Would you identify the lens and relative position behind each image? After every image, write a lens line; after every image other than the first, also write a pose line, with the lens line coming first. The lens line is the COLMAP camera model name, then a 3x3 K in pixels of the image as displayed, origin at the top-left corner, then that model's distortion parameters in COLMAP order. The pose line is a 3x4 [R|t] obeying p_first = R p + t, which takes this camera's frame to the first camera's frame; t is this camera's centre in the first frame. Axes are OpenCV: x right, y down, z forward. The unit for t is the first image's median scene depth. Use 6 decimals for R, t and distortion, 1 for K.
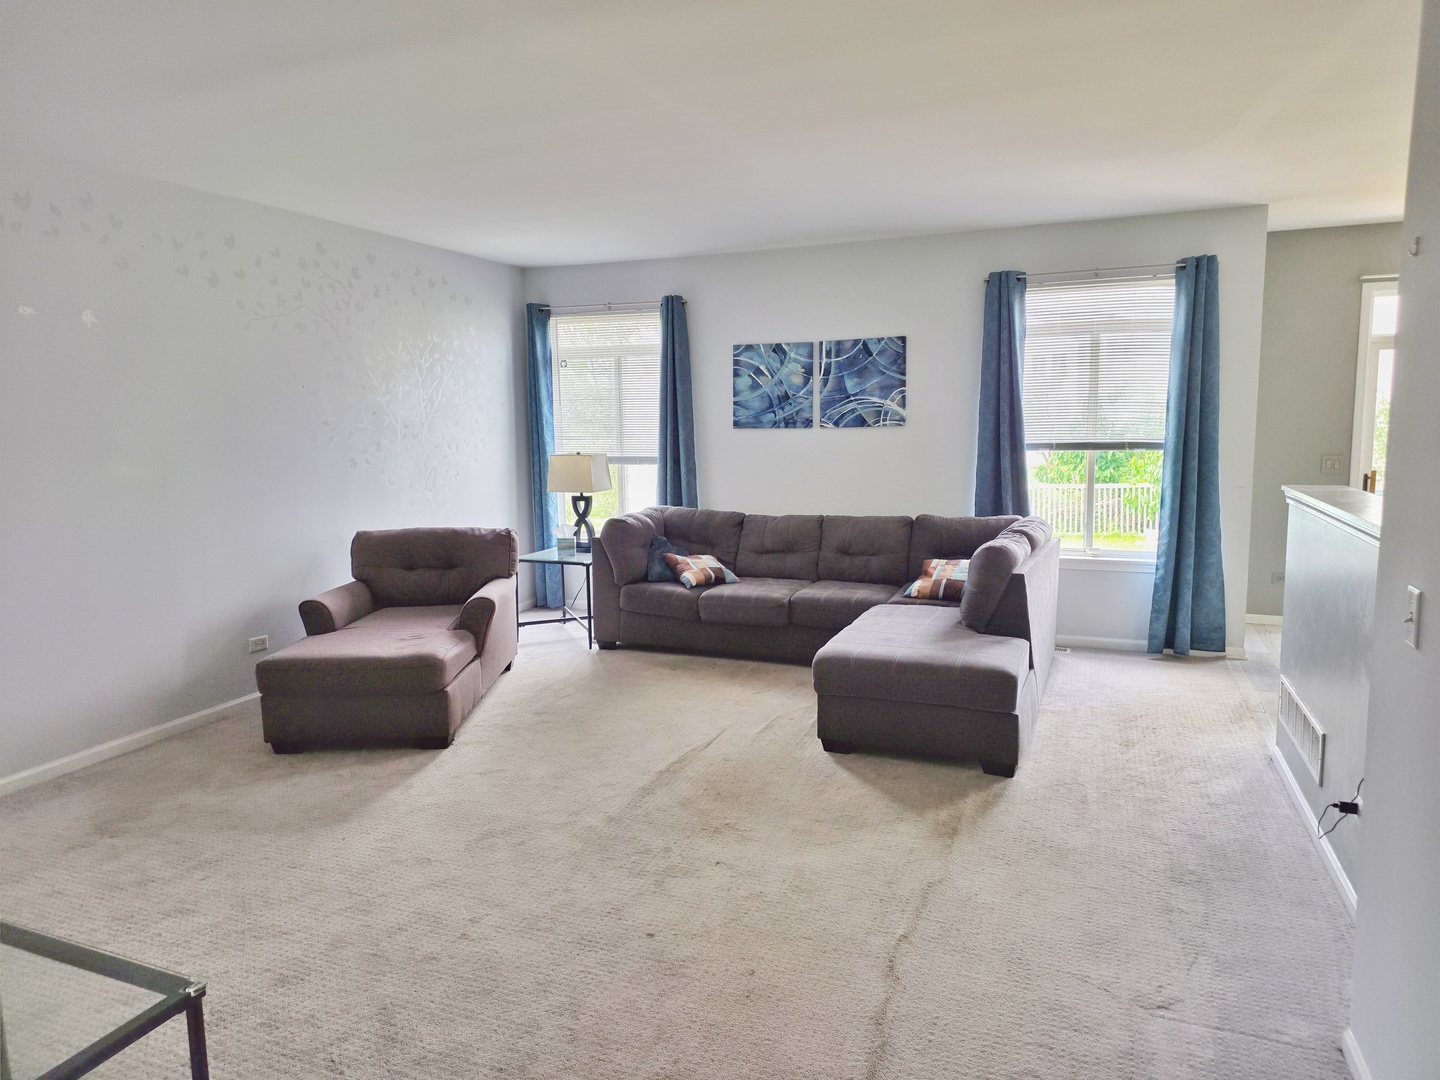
lens RADIAL K [[930.6, 0, 724.1], [0, 930.6, 531.8], [0, 0, 1]] dist [0.053360, -0.029065]
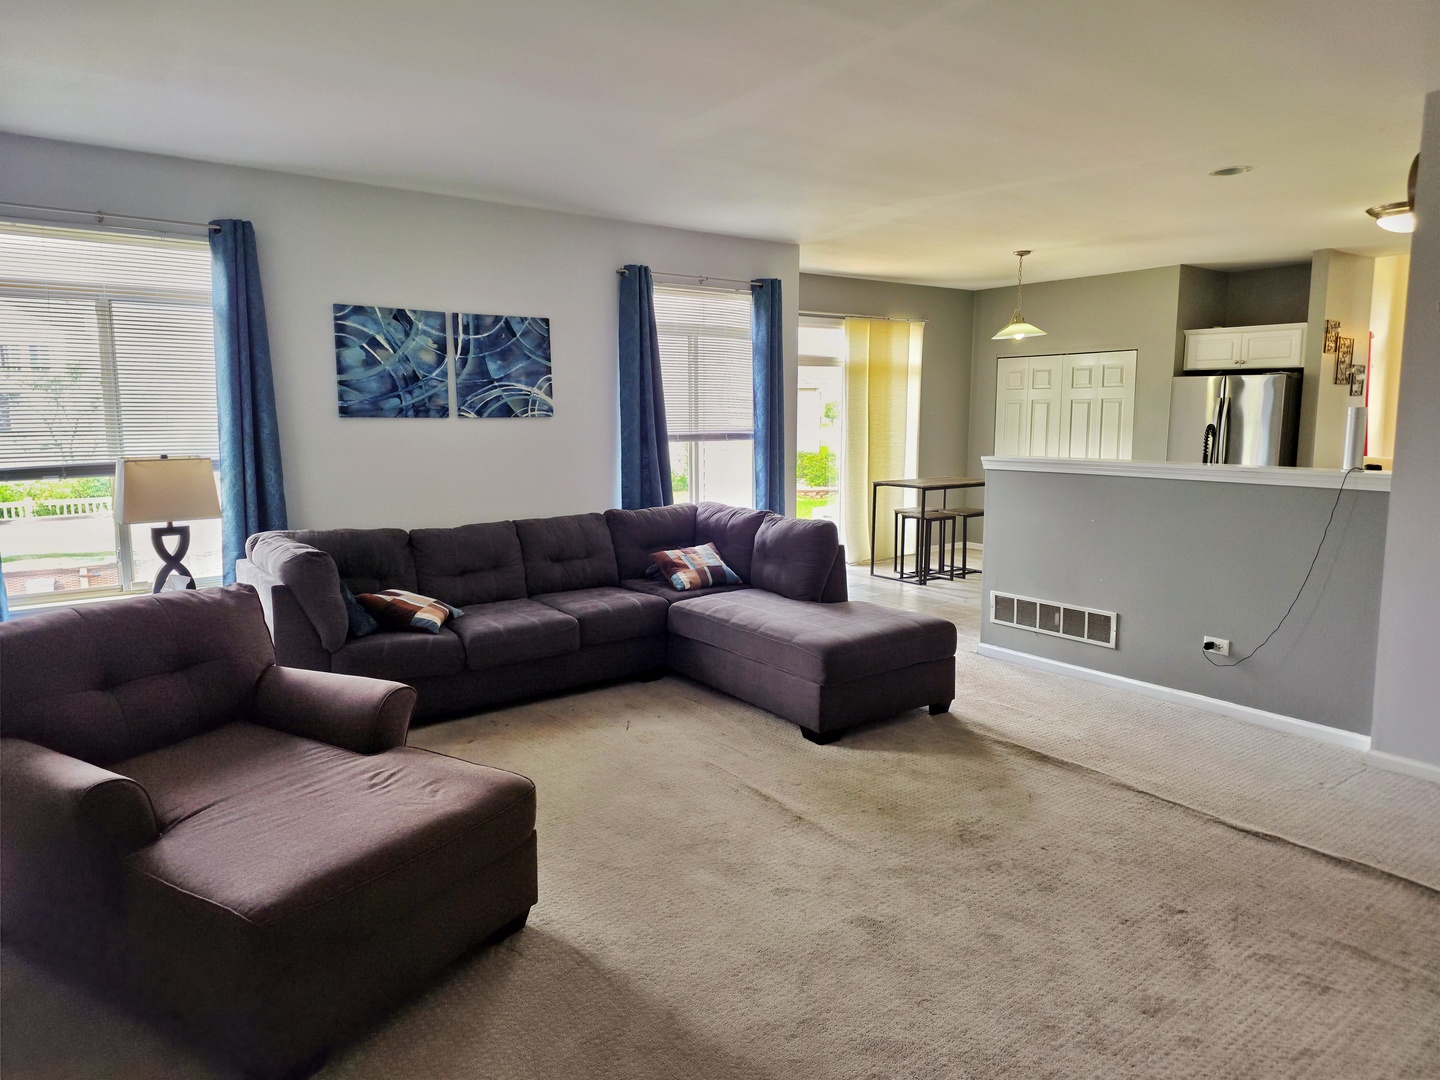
lens RADIAL K [[930.6, 0, 713.7], [0, 930.6, 537.1], [0, 0, 1]] dist [0.053360, -0.029065]
pose [[0.498187, -0.102770, 0.860958, -0.521977], [0.094248, 0.993486, 0.064054, -0.038843], [-0.861932, 0.049233, 0.504628, 0.397710]]
